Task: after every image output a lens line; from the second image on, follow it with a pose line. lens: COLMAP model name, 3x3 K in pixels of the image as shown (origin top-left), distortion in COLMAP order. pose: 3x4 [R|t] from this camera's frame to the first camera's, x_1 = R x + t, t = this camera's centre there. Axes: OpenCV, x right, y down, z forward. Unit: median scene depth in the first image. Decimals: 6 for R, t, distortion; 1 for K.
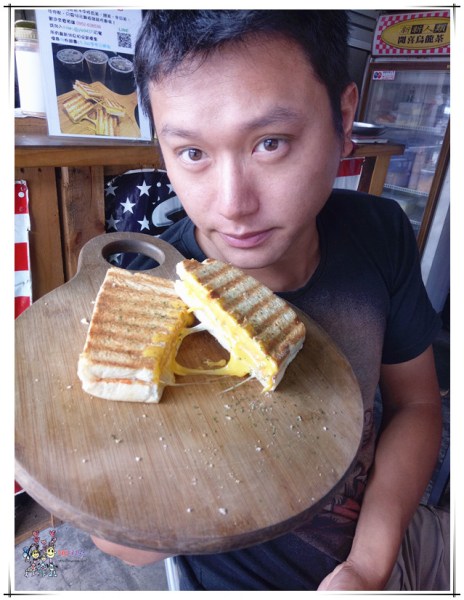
lens RADIAL K [[428.4, 0, 232.0], [0, 428.4, 300.0], [0, 0, 1]] dist [-0.000997, -0.002250]
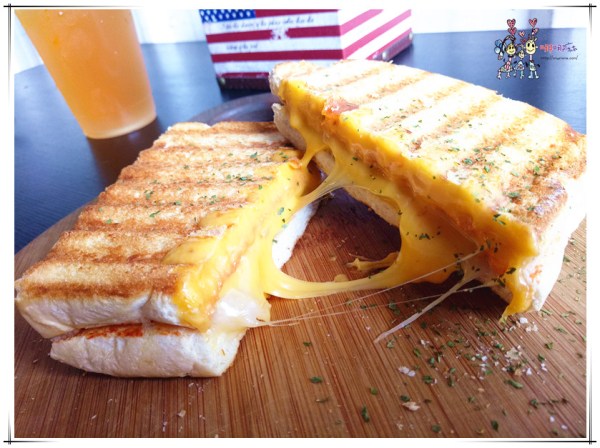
lens RADIAL K [[424.8, 0, 300.0], [0, 424.8, 224.0], [0, 0, 1]] dist [-0.003883, -0.002154]
pose [[0.915678, -0.185168, -0.356717, 0.053105], [0.176156, 0.982658, -0.057900, 0.128917], [0.361252, -0.009820, 0.932417, 0.616402]]
